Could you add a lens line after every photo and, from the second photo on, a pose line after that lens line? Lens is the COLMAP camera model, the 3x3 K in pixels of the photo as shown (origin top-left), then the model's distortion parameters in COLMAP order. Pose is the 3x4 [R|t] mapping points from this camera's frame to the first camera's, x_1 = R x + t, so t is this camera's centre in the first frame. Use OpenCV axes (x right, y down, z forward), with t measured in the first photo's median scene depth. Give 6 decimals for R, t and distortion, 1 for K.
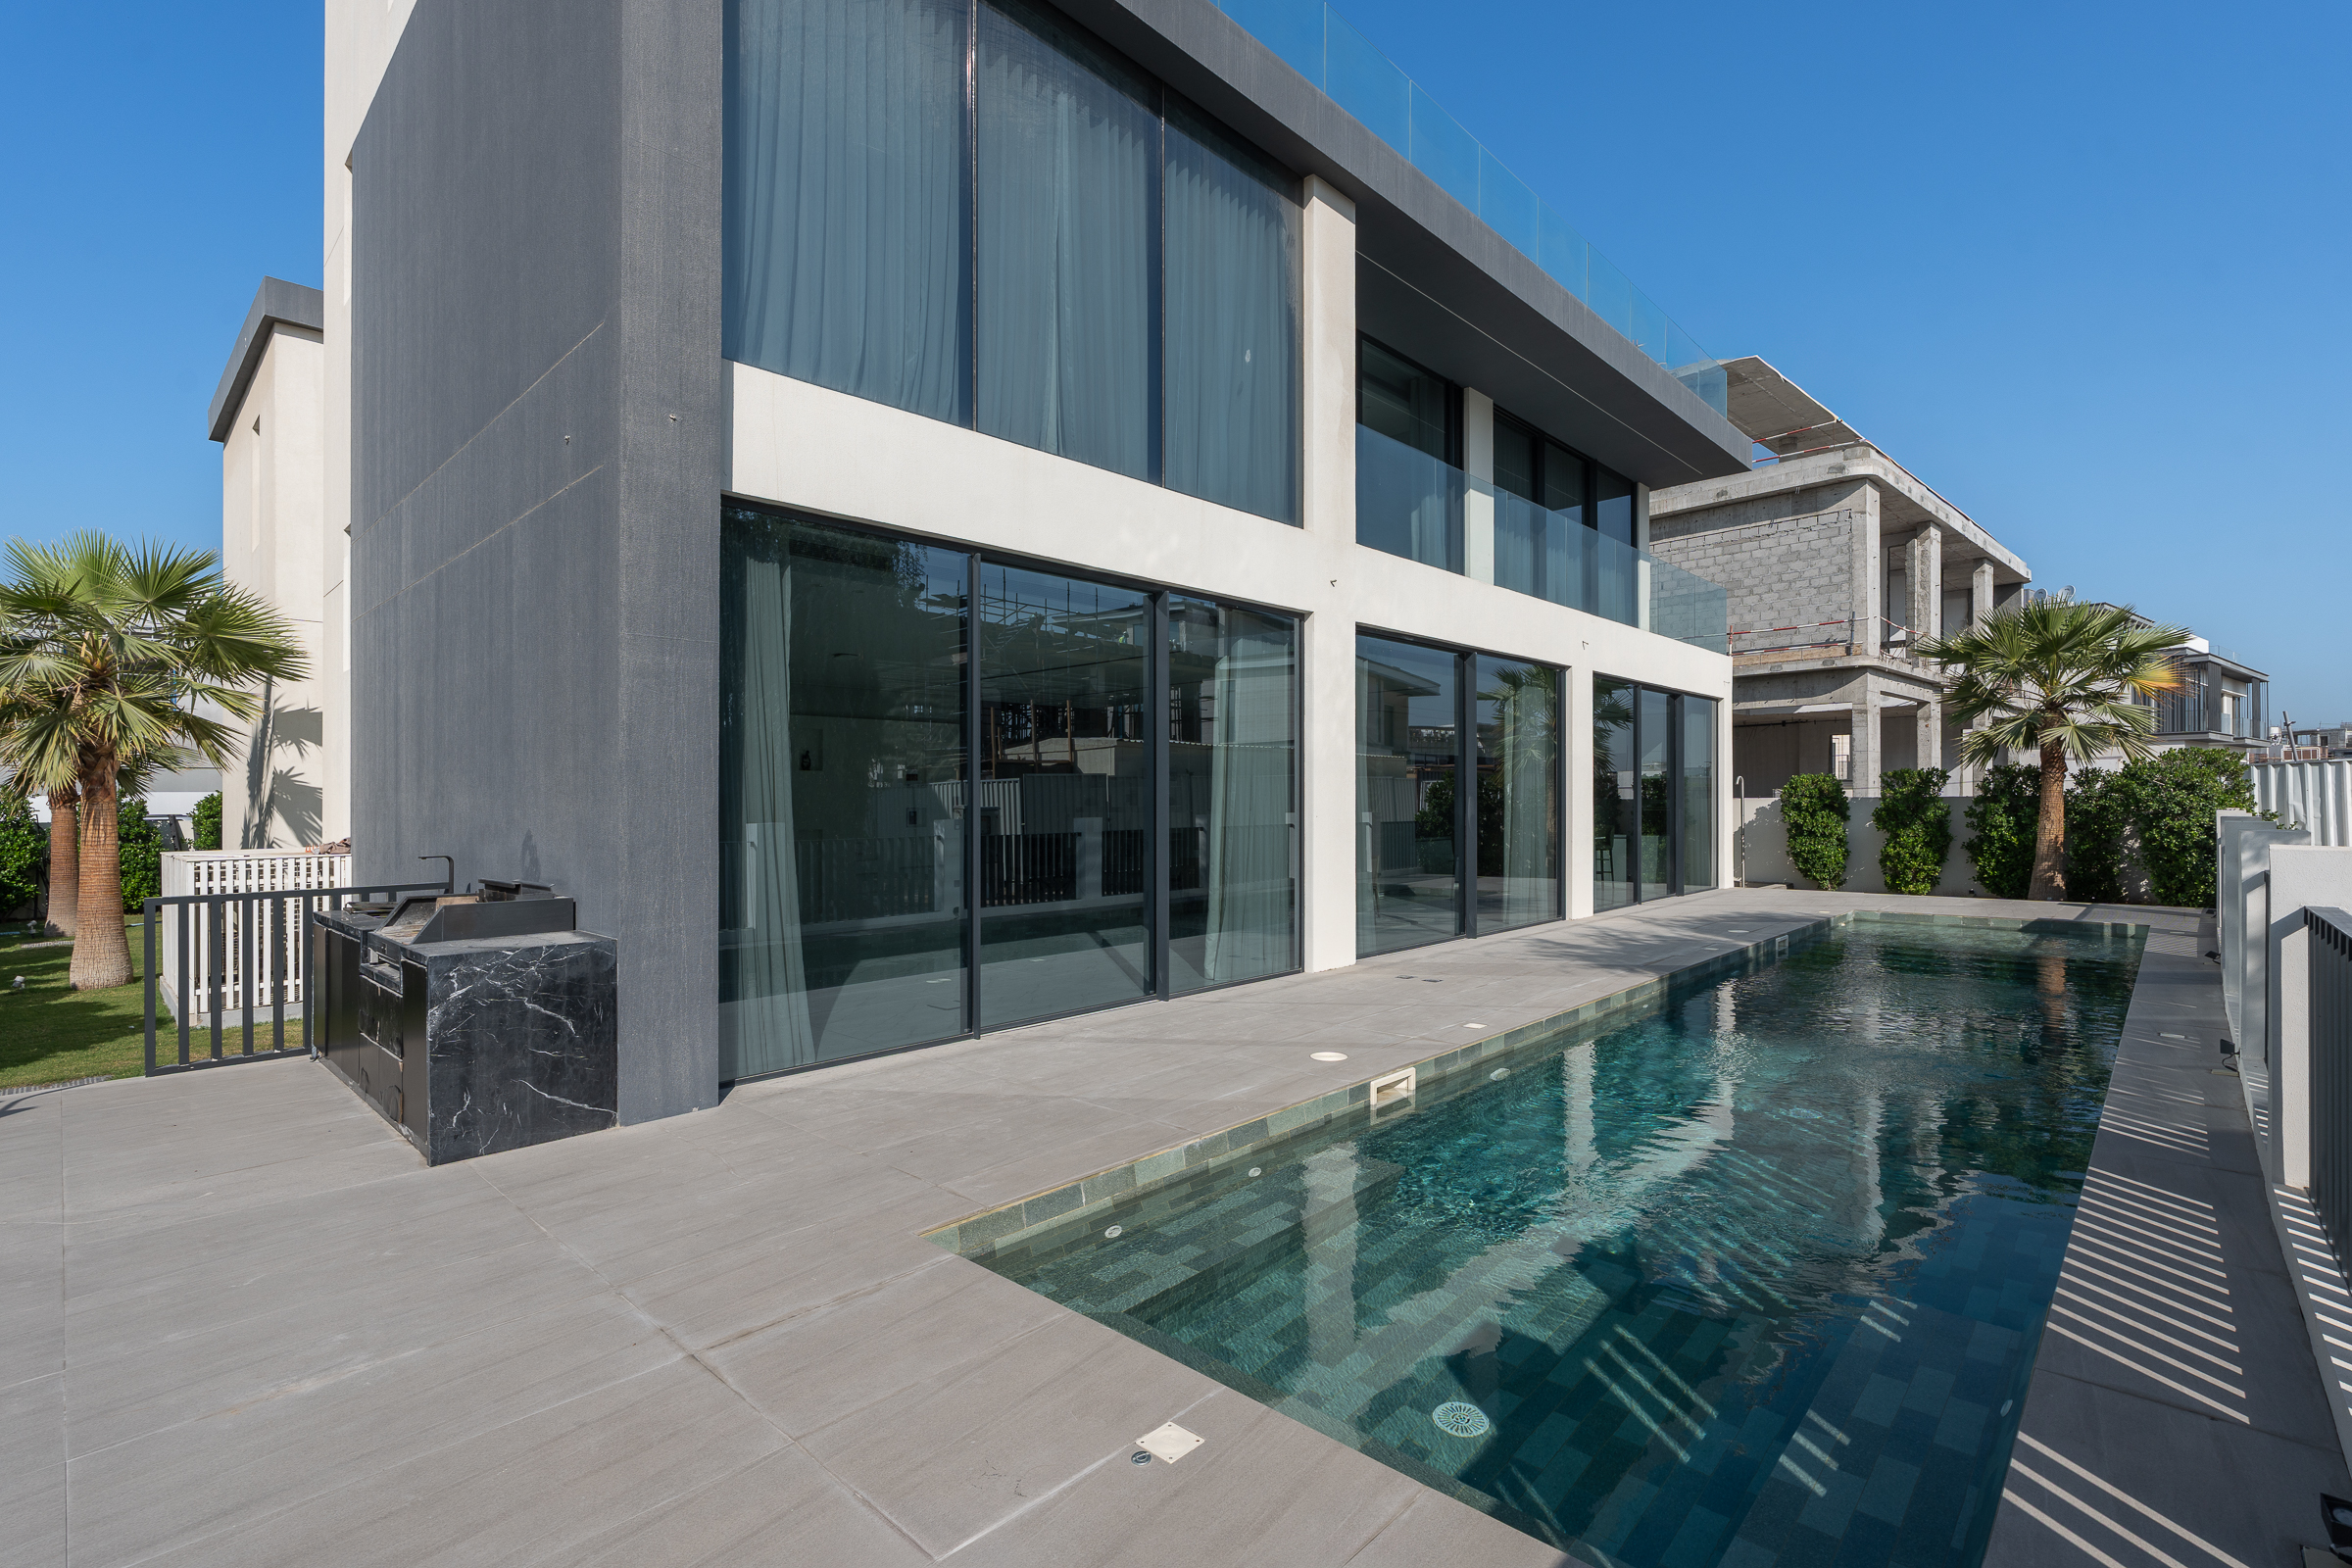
lens RADIAL K [[1080.3, 0, 1186.2], [0, 1080.3, 785.2], [0, 0, 1]] dist [-0.001369, -0.000796]
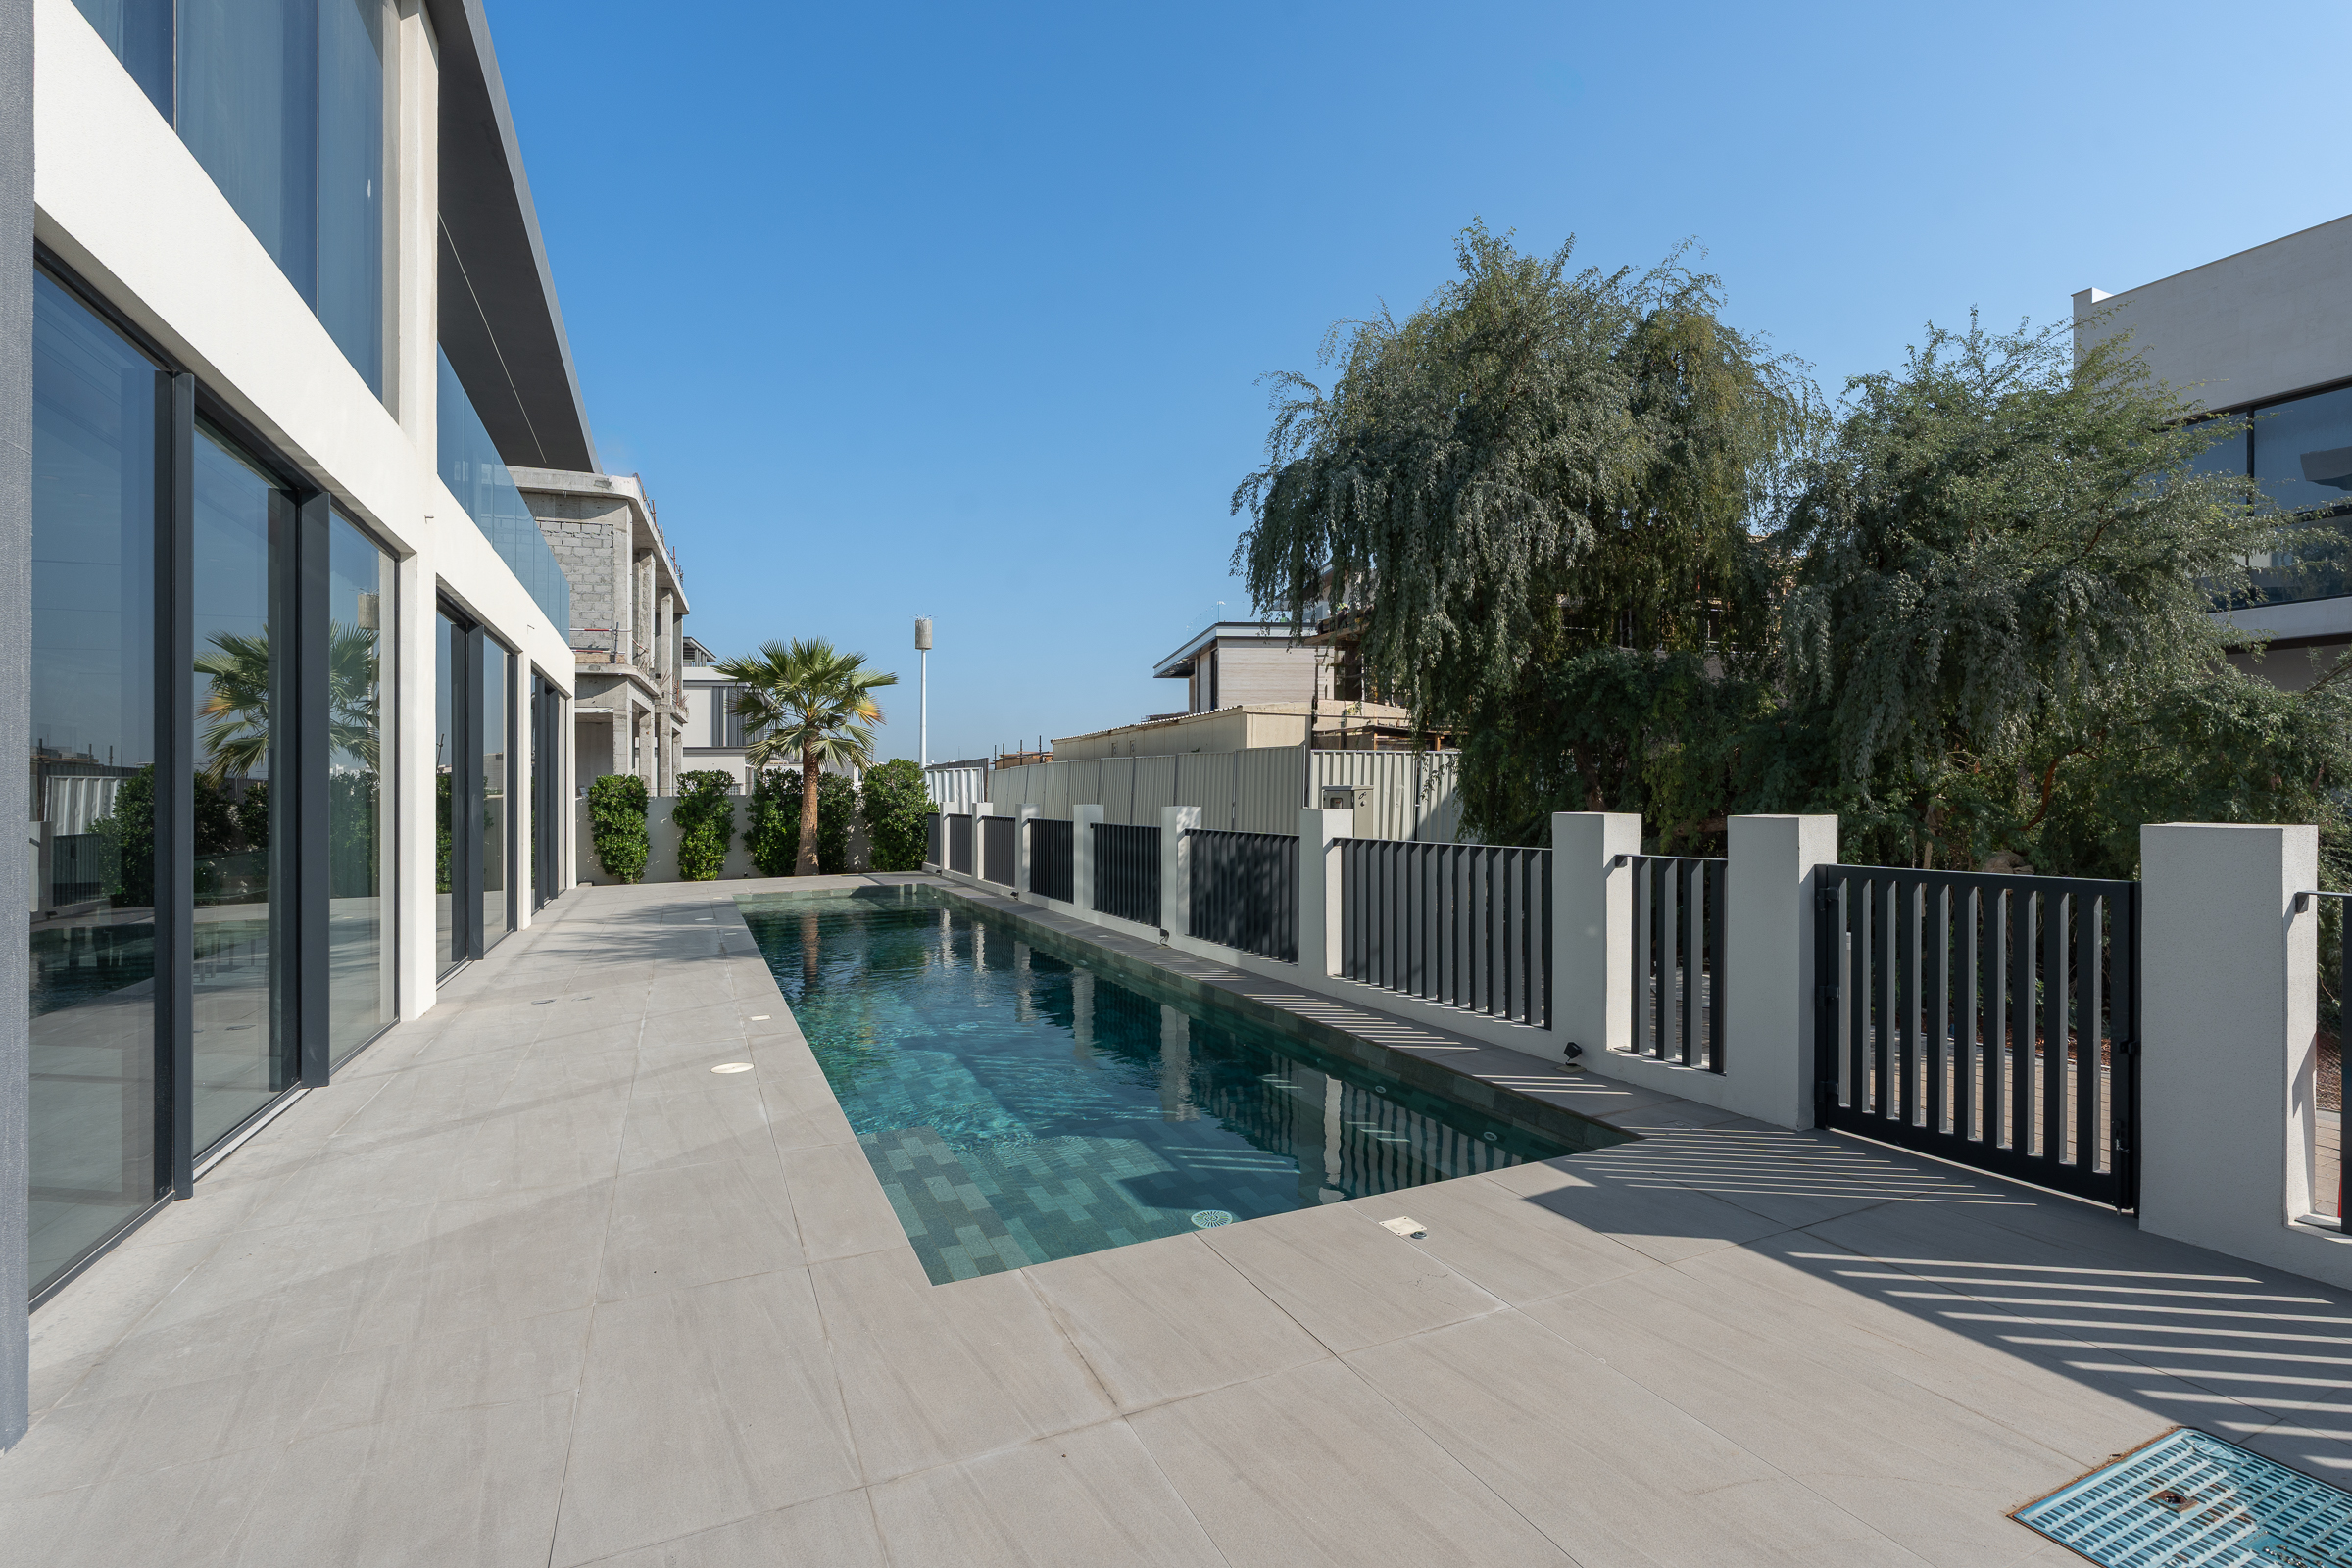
lens RADIAL K [[1080.3, 0, 1192.9], [0, 1080.3, 789.5], [0, 0, 1]] dist [-0.001369, -0.000796]
pose [[0.365717, 0.000313, 0.930726, -0.202175], [-0.000097, 1.000000, -0.000298, 0.004768], [-0.930726, 0.000019, 0.365717, 0.103467]]
